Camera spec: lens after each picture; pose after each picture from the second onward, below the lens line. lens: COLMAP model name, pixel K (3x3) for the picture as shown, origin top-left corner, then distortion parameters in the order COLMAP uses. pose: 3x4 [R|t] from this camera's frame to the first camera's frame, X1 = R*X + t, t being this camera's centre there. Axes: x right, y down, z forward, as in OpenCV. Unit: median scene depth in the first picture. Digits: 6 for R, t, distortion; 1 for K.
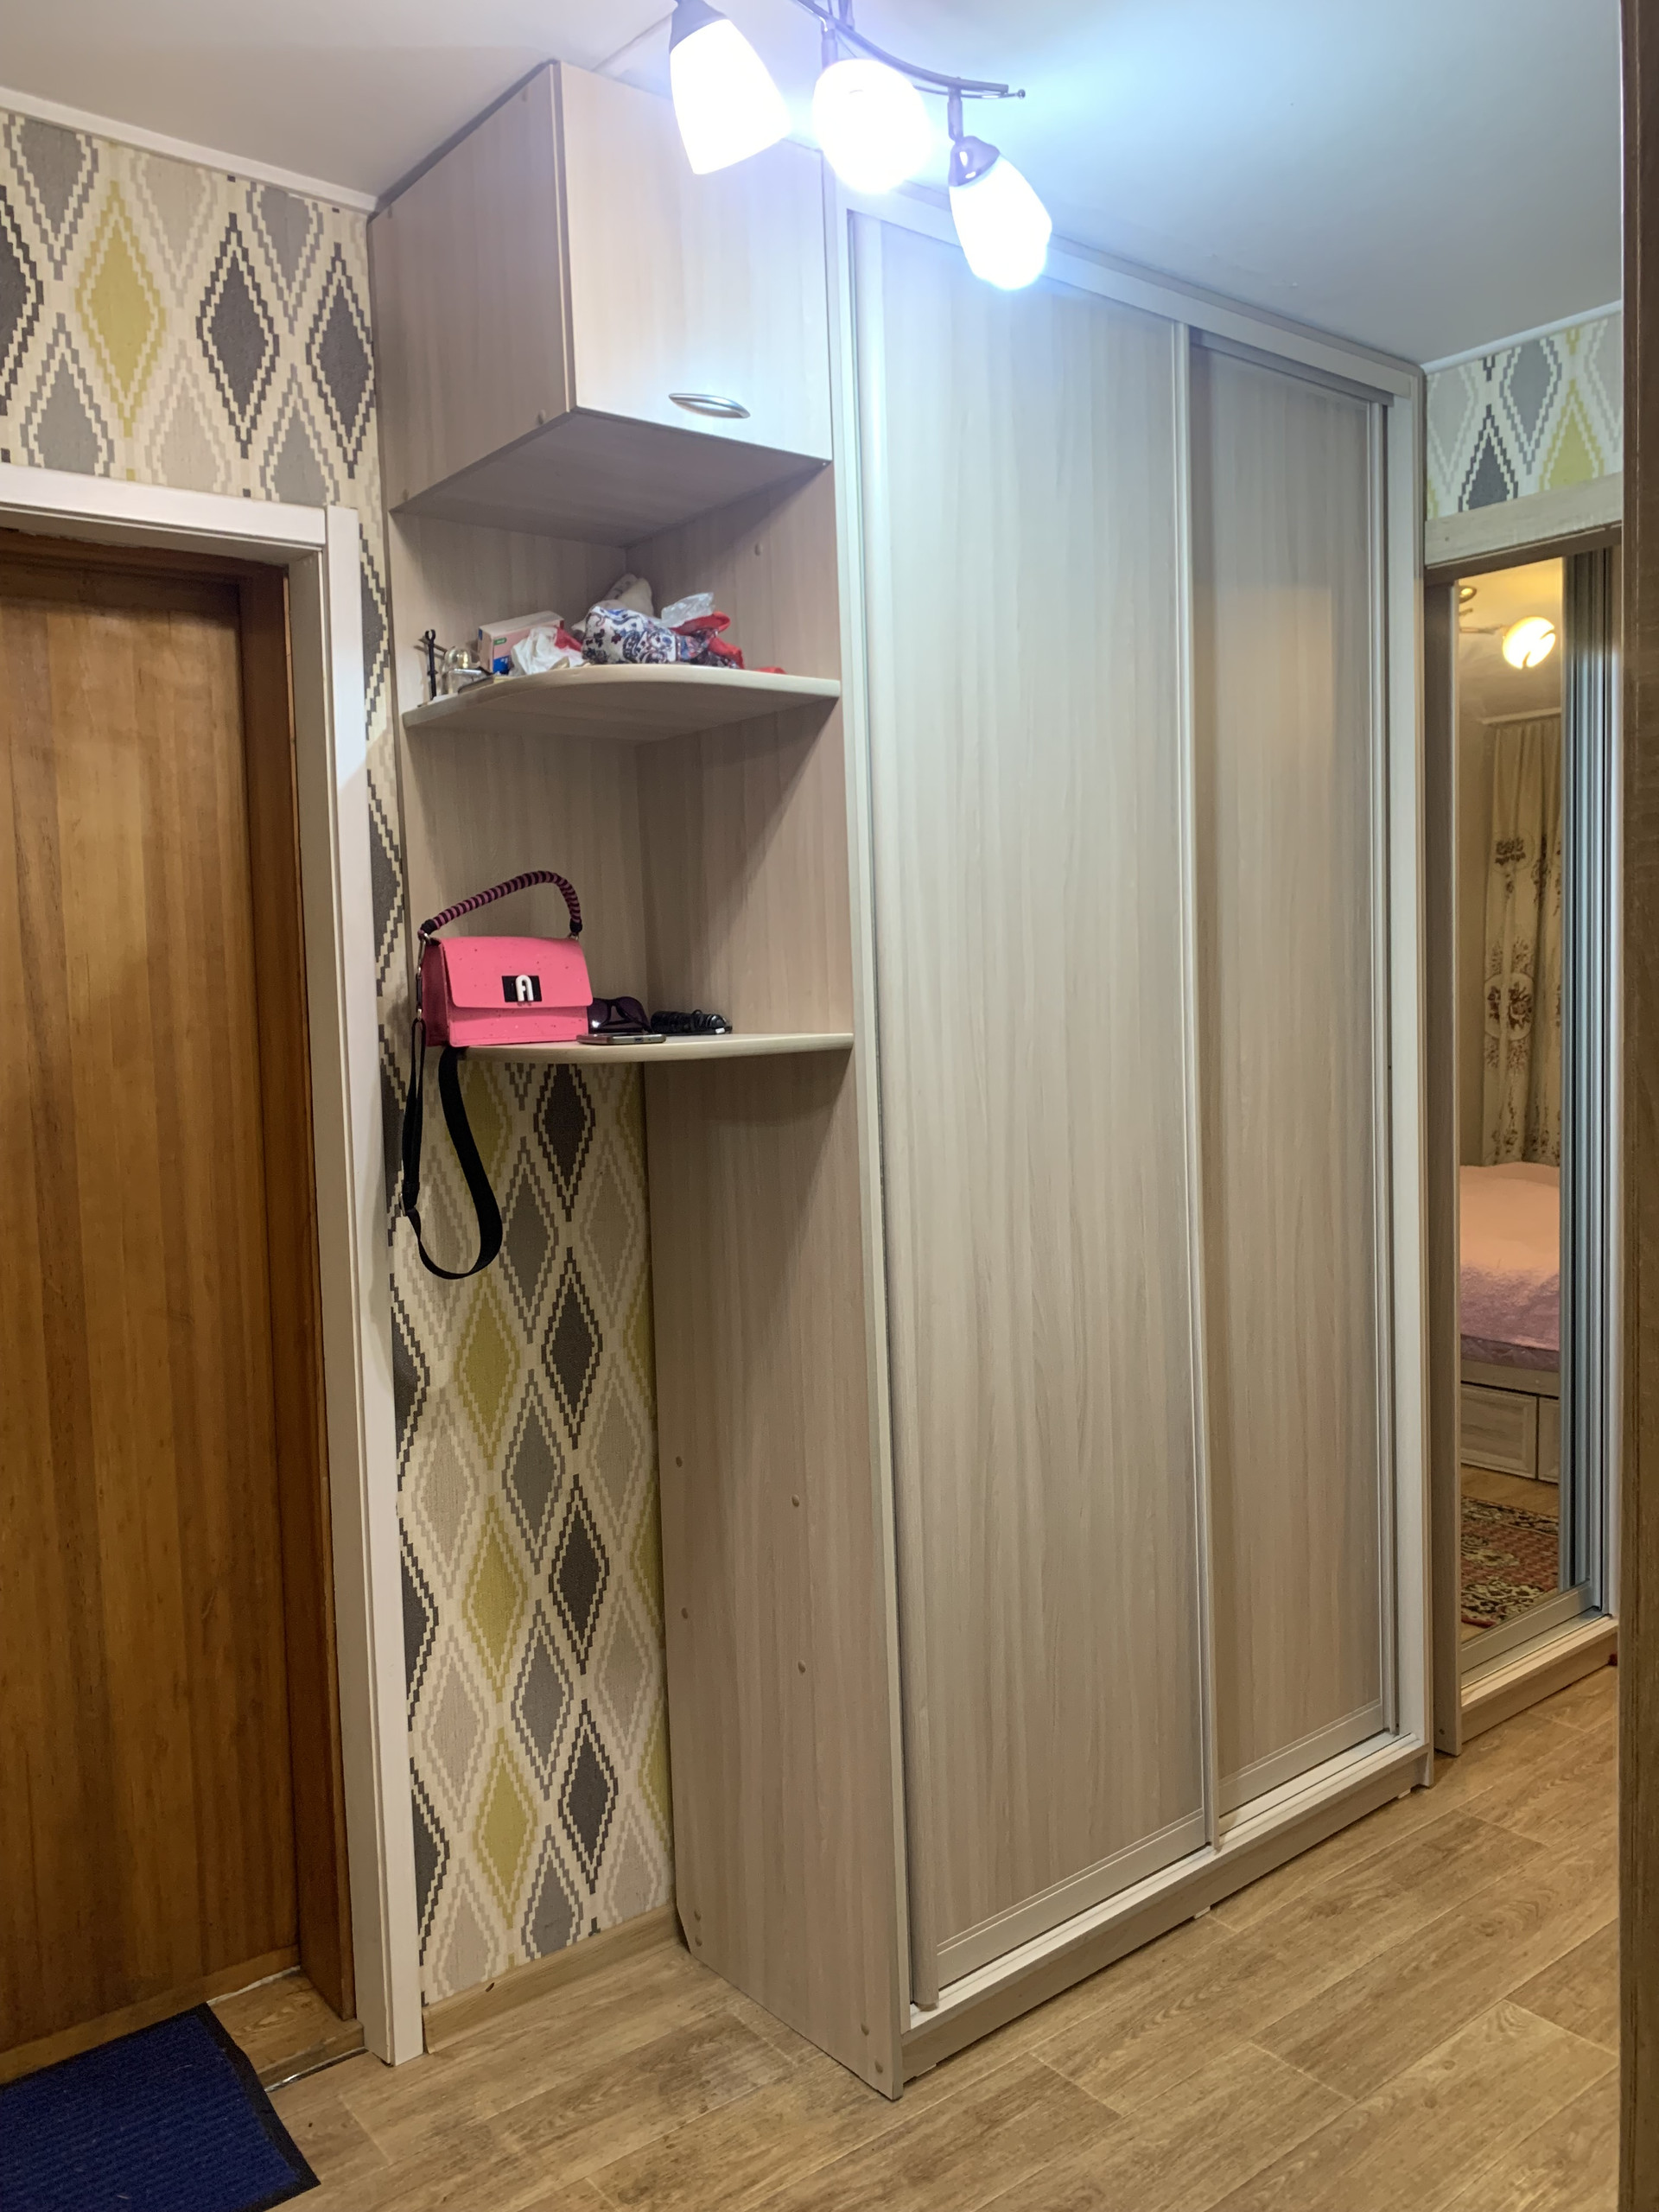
lens RADIAL K [[1657.9, 0, 823.9], [0, 1657.9, 1089.1], [0, 0, 1]] dist [0.005461, -0.043287]
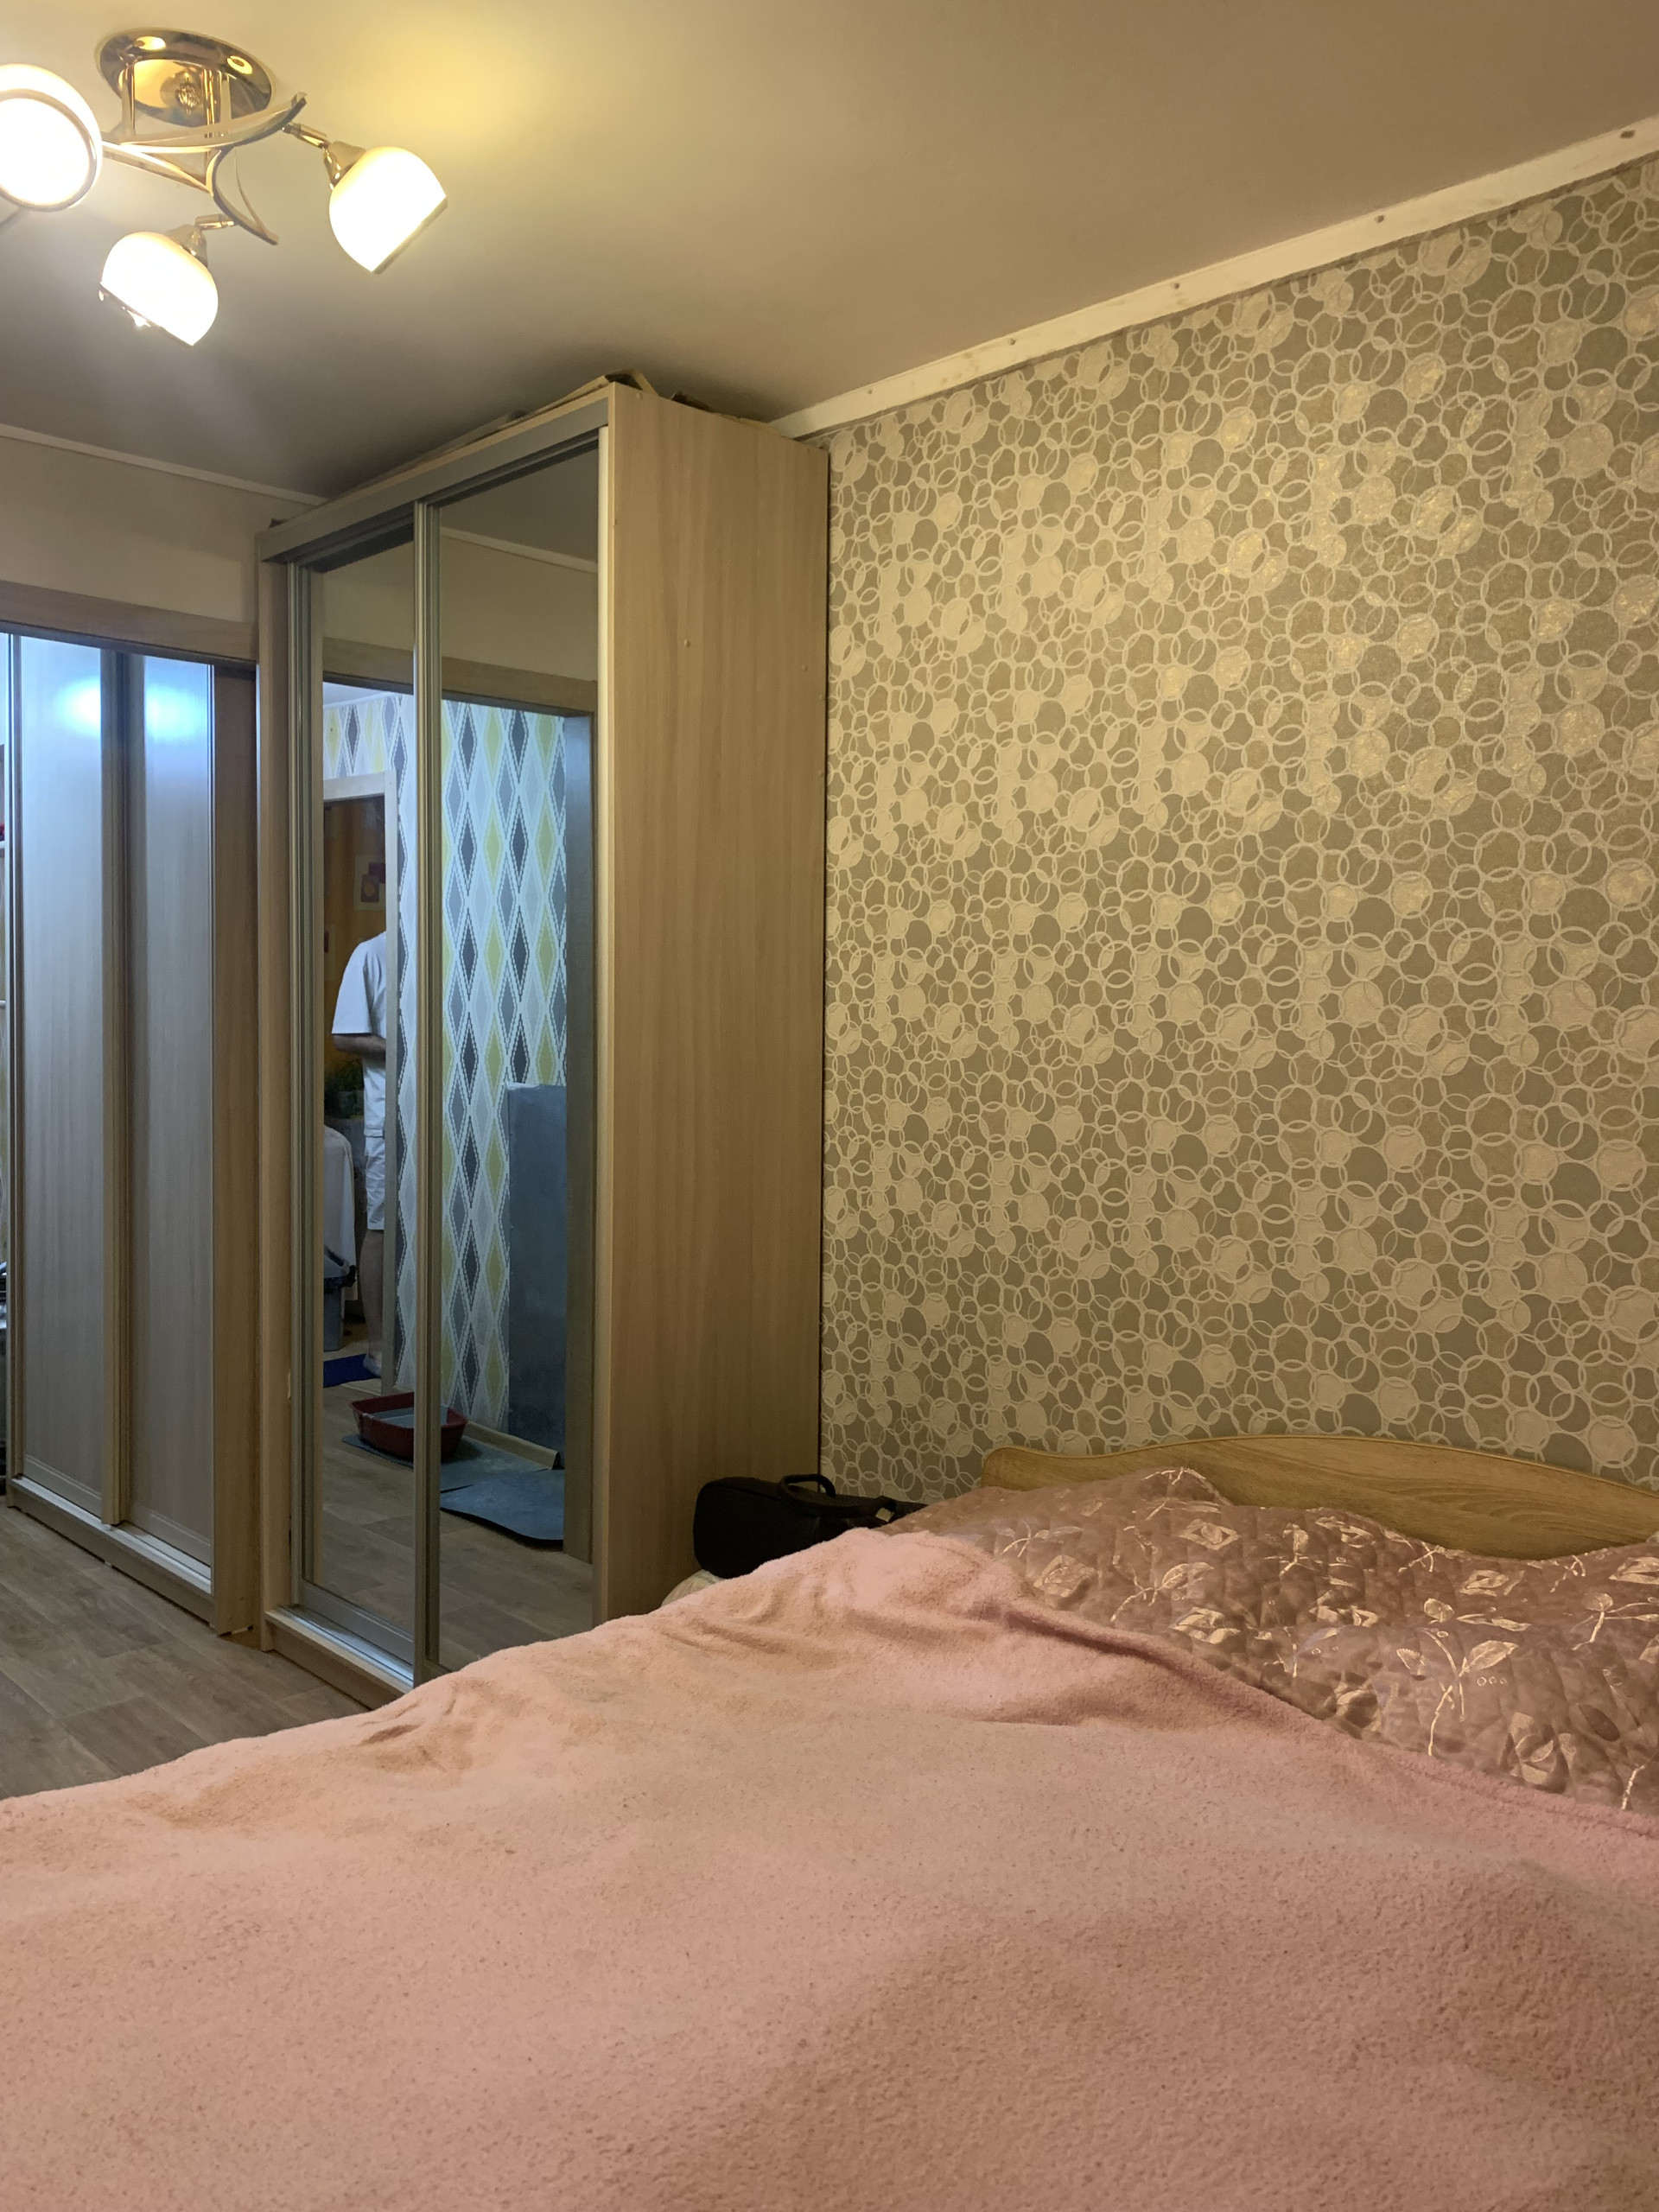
lens RADIAL K [[1657.9, 0, 828.2], [0, 1657.9, 1102.6], [0, 0, 1]] dist [0.005461, -0.043287]
pose [[0.103416, 0.060039, -0.992824, 1.625960], [-0.083287, 0.995194, 0.051507, -0.066998], [0.991145, 0.077363, 0.107919, 1.308671]]
